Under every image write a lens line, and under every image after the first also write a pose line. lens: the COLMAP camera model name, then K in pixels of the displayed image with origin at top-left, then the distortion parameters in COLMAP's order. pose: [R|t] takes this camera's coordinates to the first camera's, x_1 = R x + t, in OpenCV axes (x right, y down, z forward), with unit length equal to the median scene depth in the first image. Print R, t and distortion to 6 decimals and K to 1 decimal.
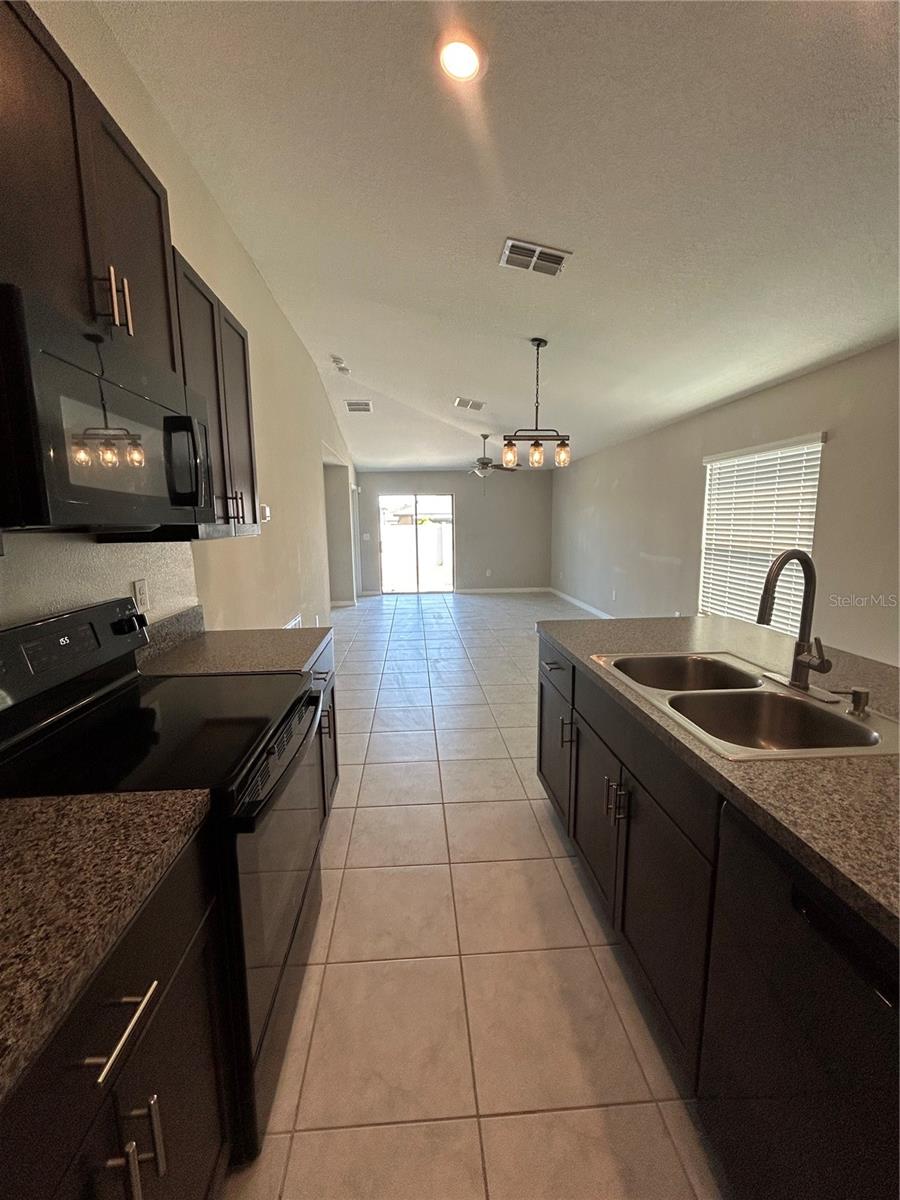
lens RADIAL K [[486.7, 0, 443.0], [0, 486.7, 592.4], [0, 0, 1]] dist [-0.000933, -0.000041]
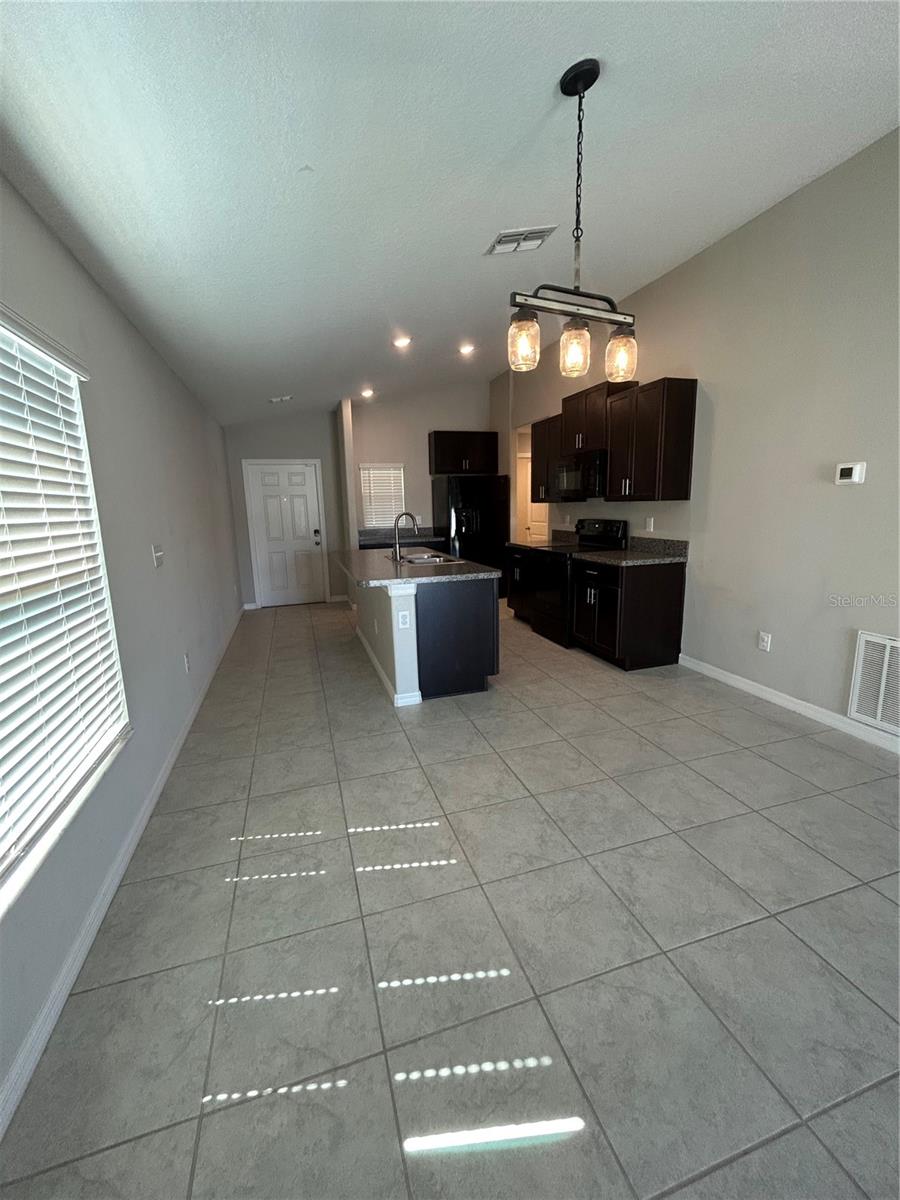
lens RADIAL K [[486.7, 0, 443.0], [0, 486.7, 592.4], [0, 0, 1]] dist [-0.000933, -0.000041]
pose [[-0.971413, 0.079379, -0.223729, 0.195677], [0.004070, 0.947870, 0.318631, -0.094787], [0.237359, 0.308612, -0.921097, 0.660354]]
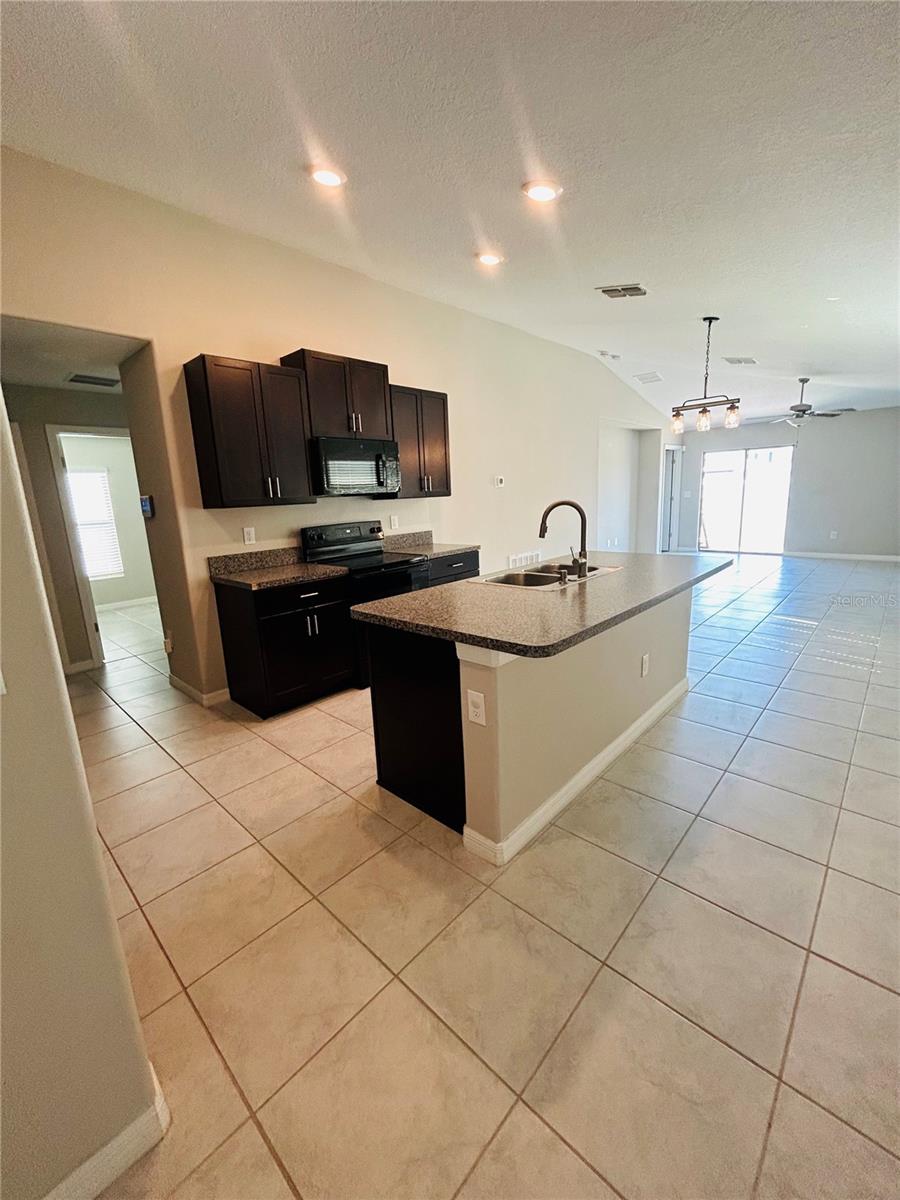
lens RADIAL K [[486.7, 0, 443.0], [0, 486.7, 592.4], [0, 0, 1]] dist [-0.000933, -0.000041]
pose [[0.684007, 0.128536, -0.718062, 0.289379], [-0.069218, 0.991349, 0.111520, 0.014649], [0.726184, -0.026578, 0.686987, -0.108018]]
